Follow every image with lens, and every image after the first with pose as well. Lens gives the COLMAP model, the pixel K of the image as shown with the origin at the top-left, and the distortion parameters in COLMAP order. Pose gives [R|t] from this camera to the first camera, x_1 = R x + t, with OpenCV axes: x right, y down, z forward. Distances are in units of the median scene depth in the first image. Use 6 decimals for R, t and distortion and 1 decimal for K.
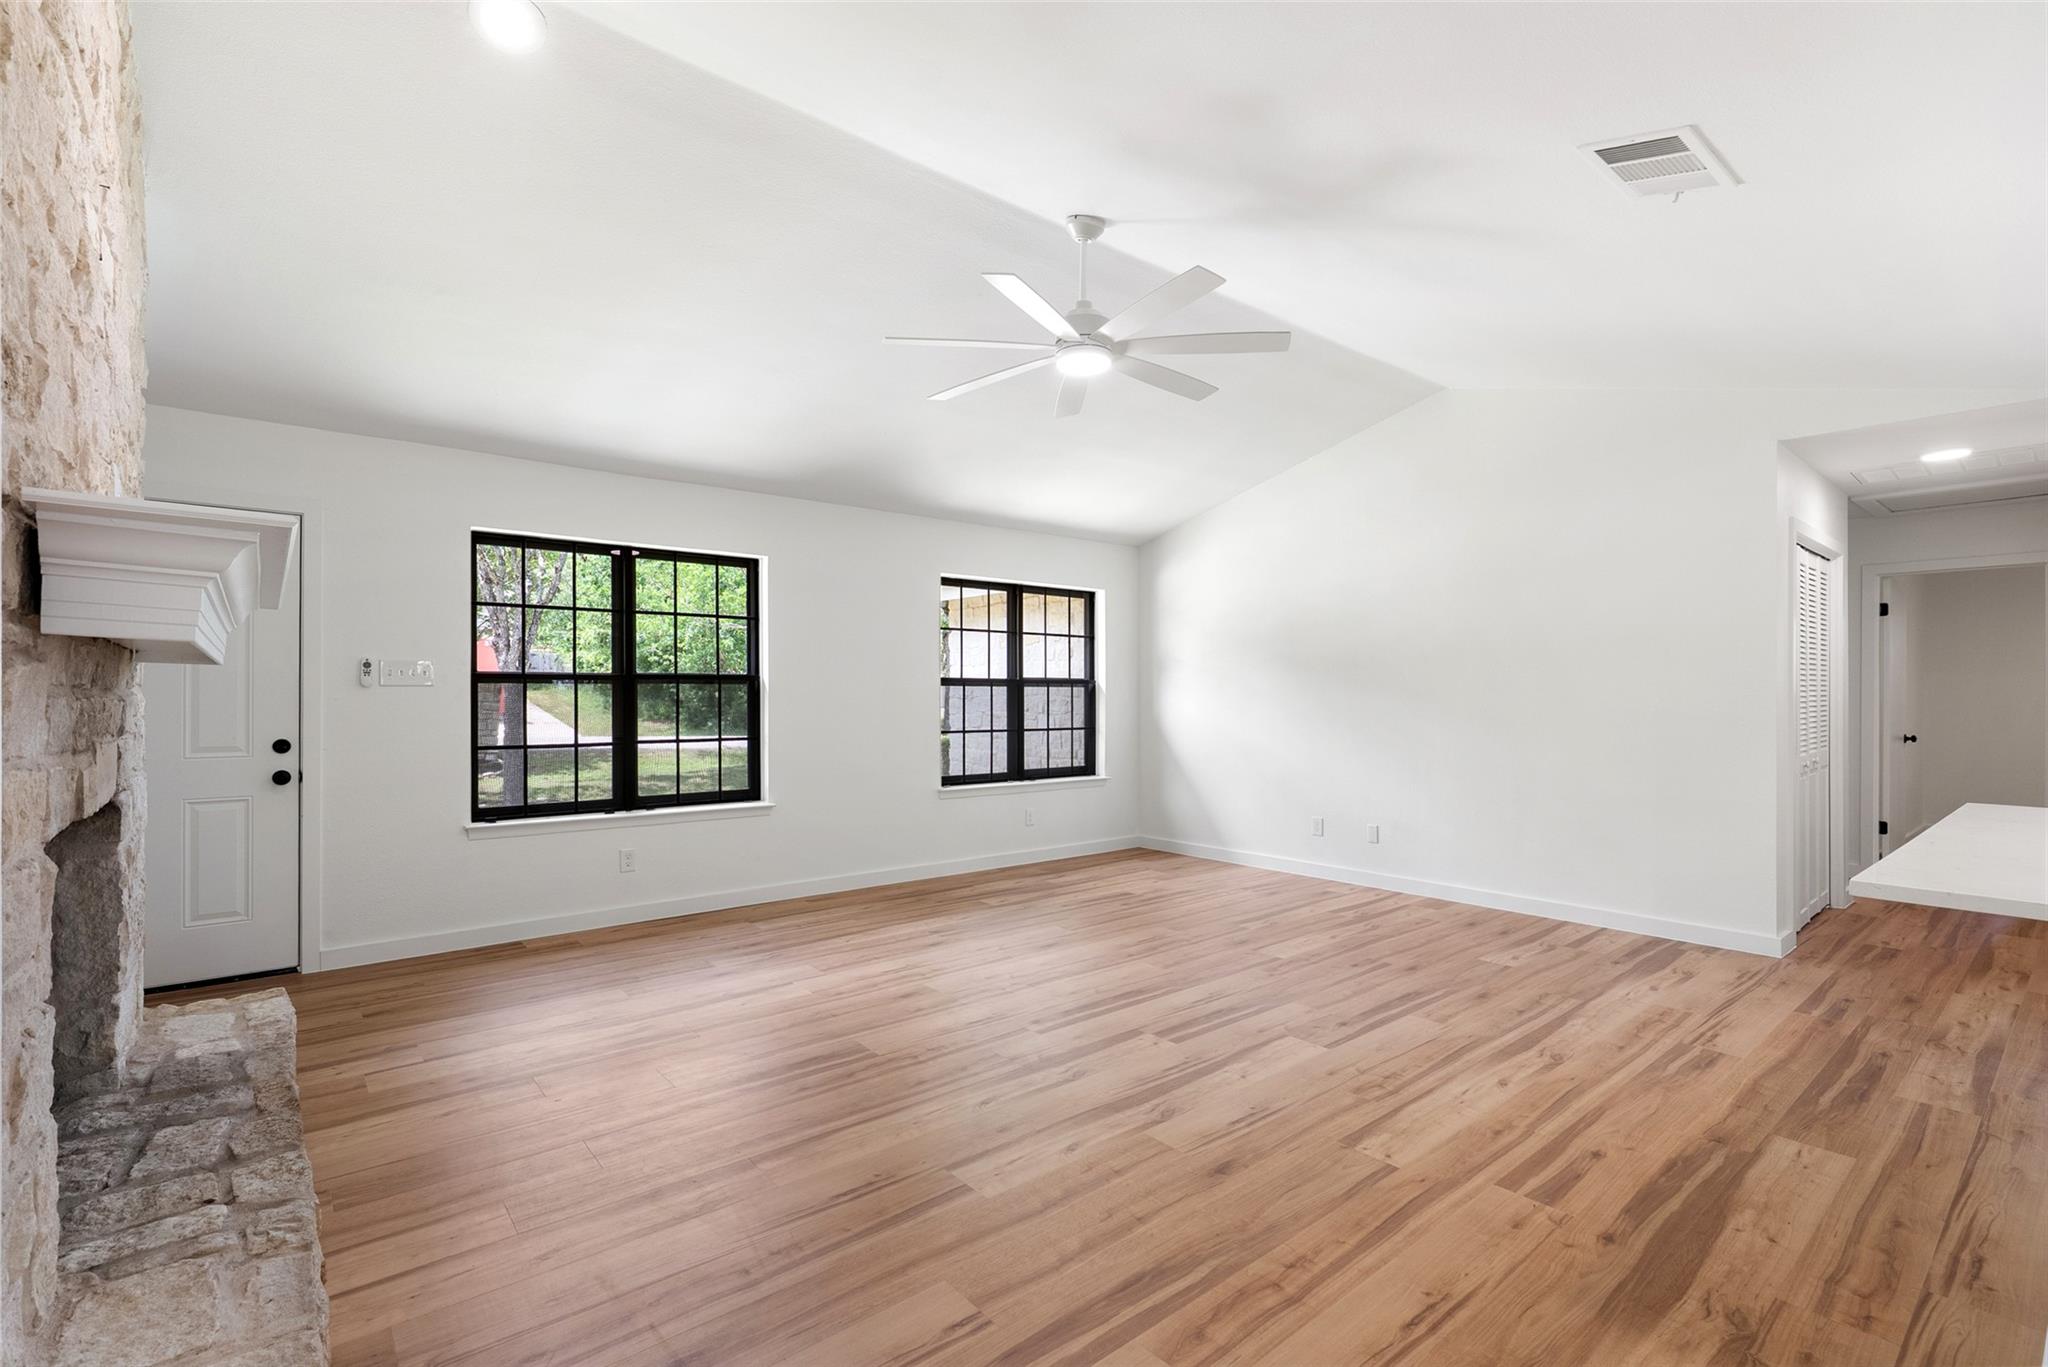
lens RADIAL K [[923.0, 0, 1015.6], [0, 923.0, 692.8], [0, 0, 1]] dist [-0.001246, -0.000023]
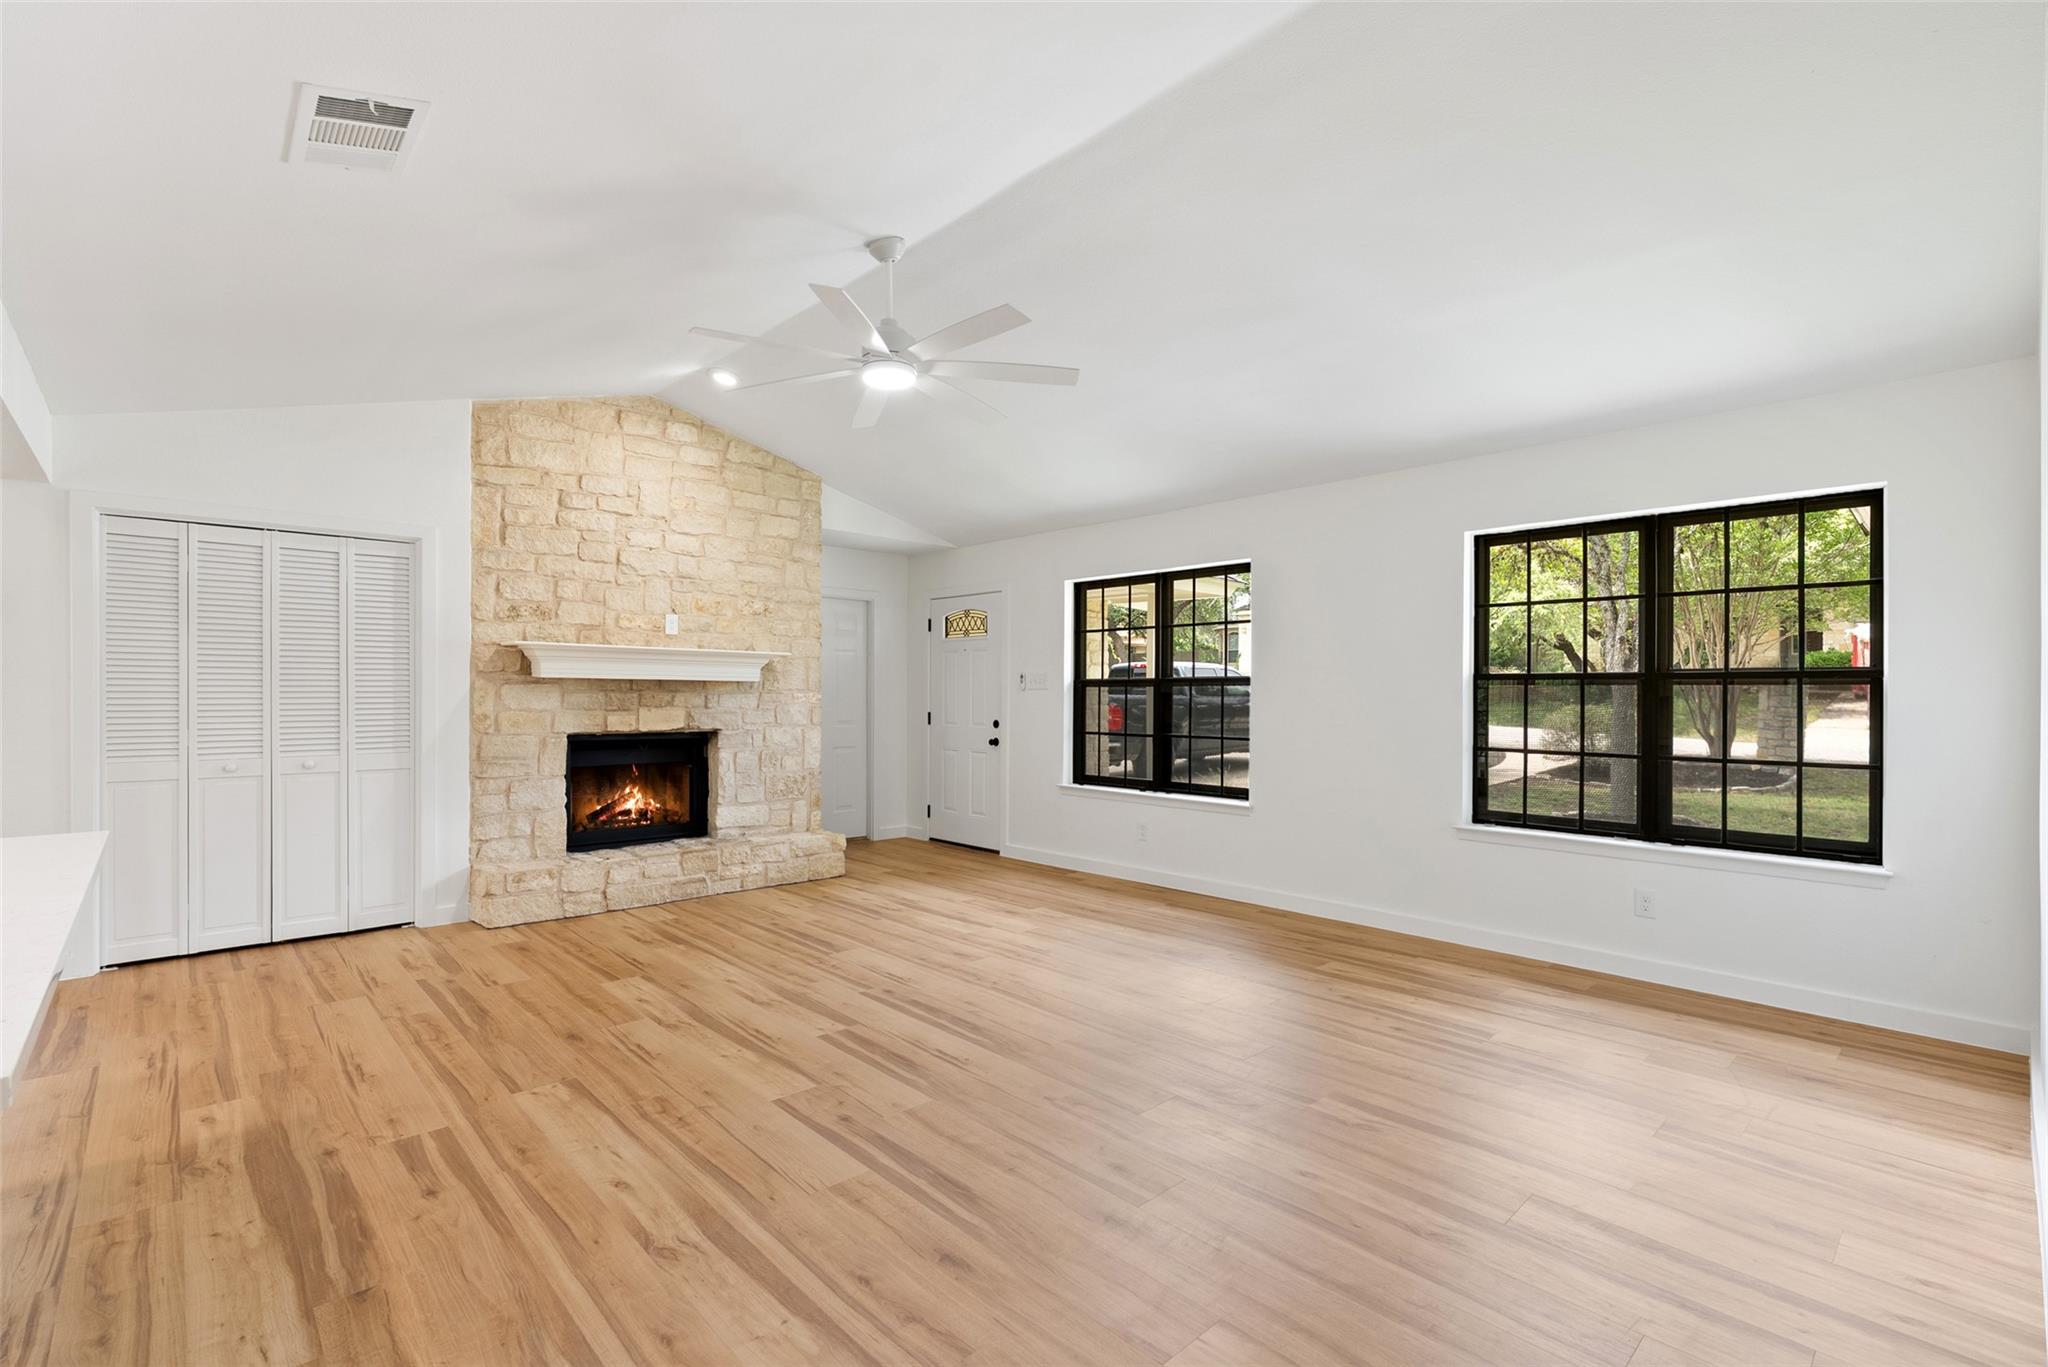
lens RADIAL K [[923.0, 0, 1015.6], [0, 923.0, 692.8], [0, 0, 1]] dist [-0.001246, -0.000023]
pose [[0.052559, -0.003581, -0.998611, 1.276900], [-0.002225, 0.999991, -0.003703, 0.006471], [0.998615, 0.002416, 0.052551, 1.240187]]
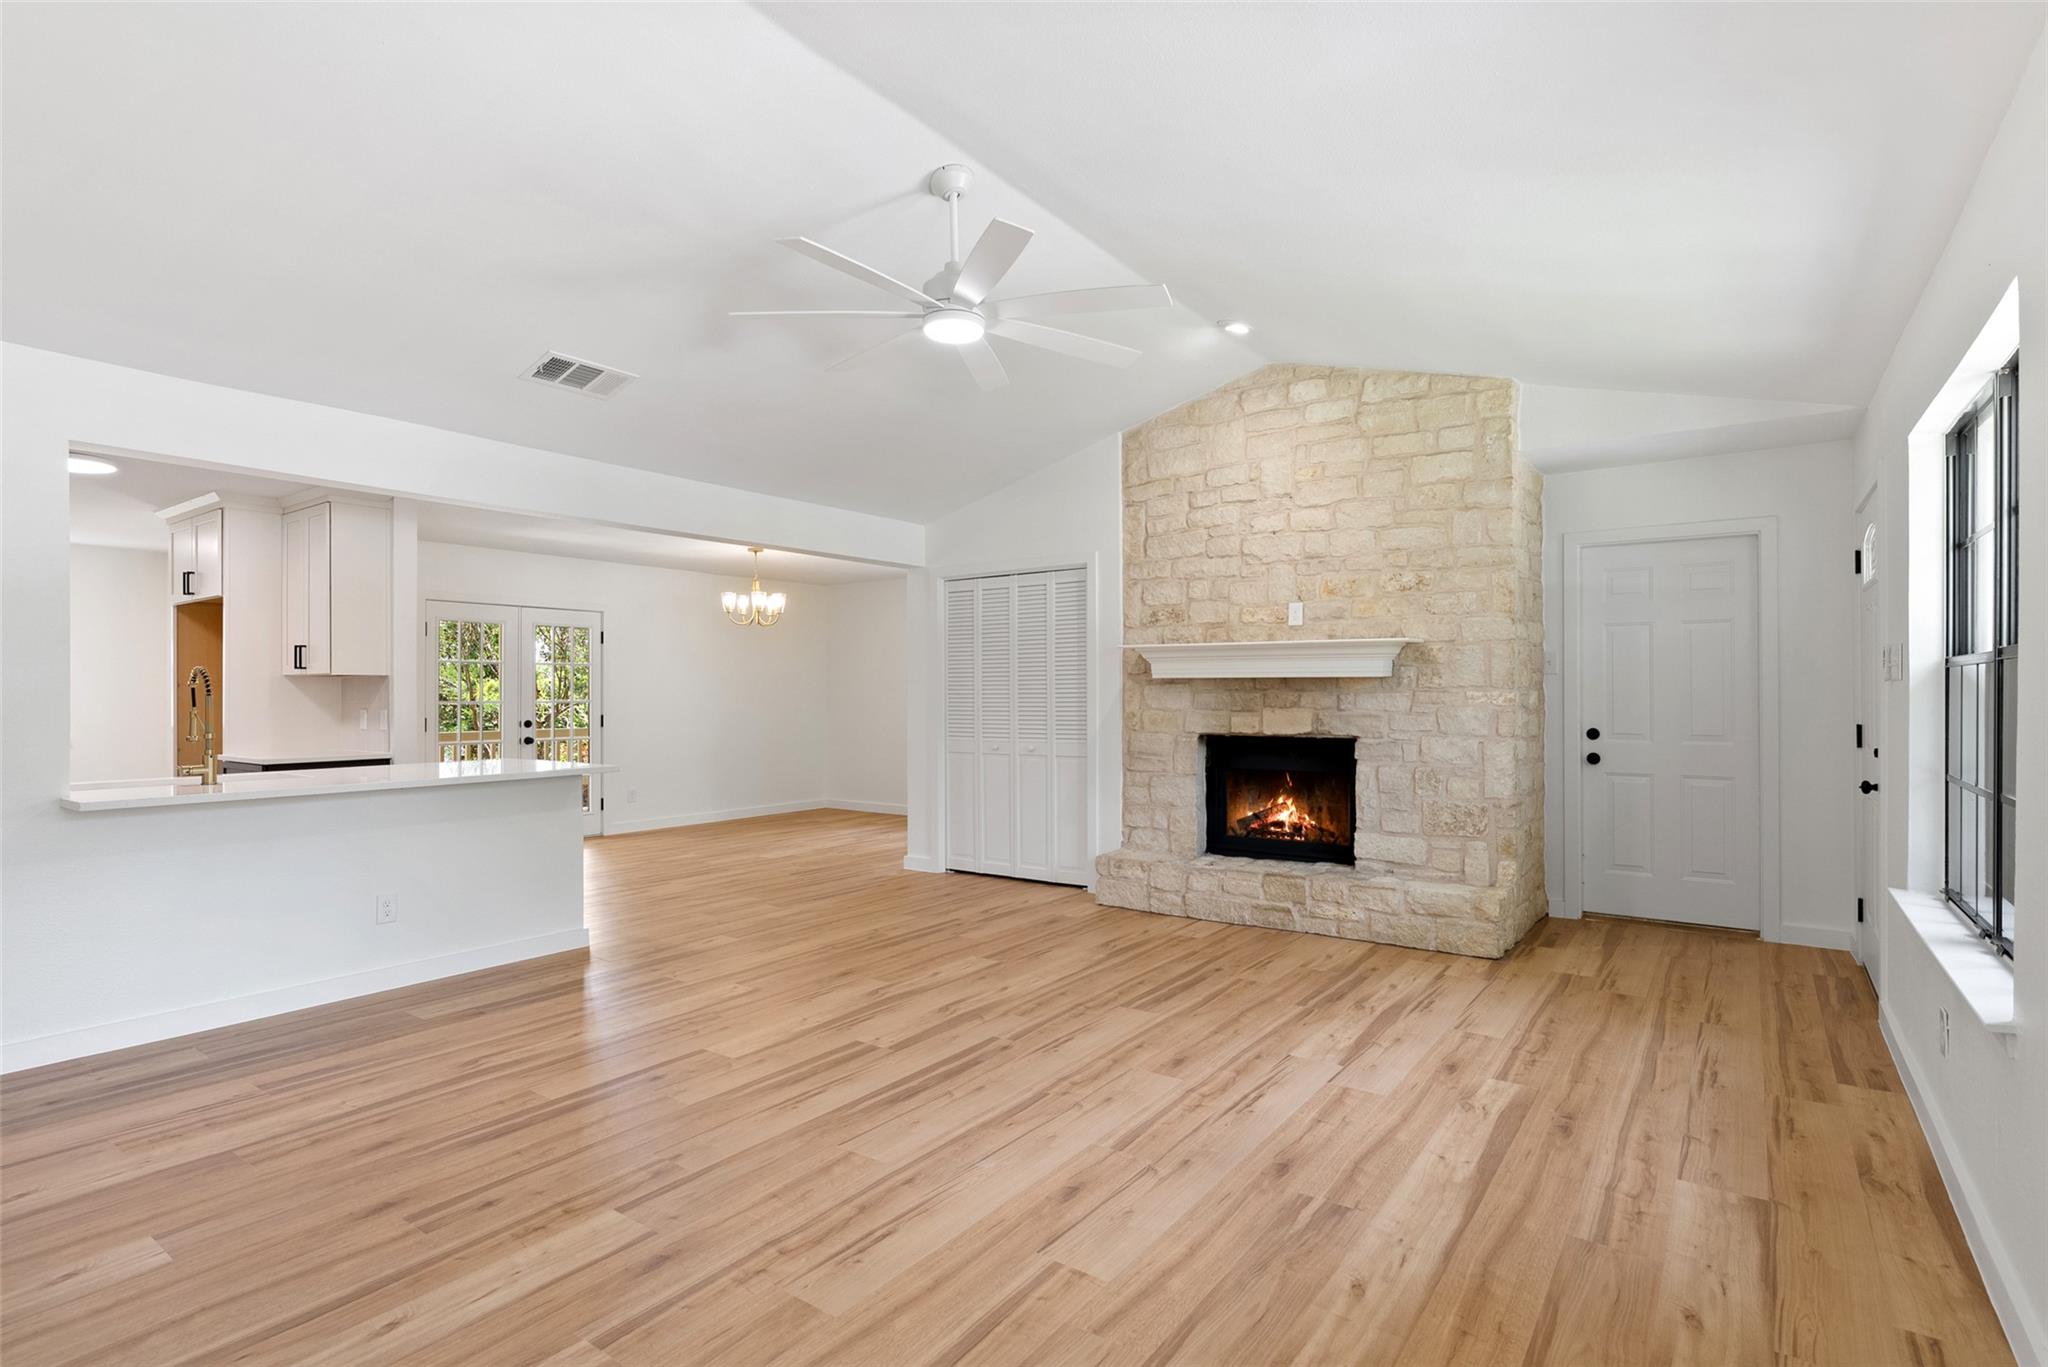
lens RADIAL K [[1012.0, 0, 1022.4], [0, 1012.0, 688.2], [0, 0, 1]] dist [-0.003013, 0.001313]
pose [[-0.966461, 0.000495, -0.256813, 0.301388], [0.001883, 0.999985, -0.005157, 0.002434], [0.256807, -0.005468, -0.966447, 2.252746]]
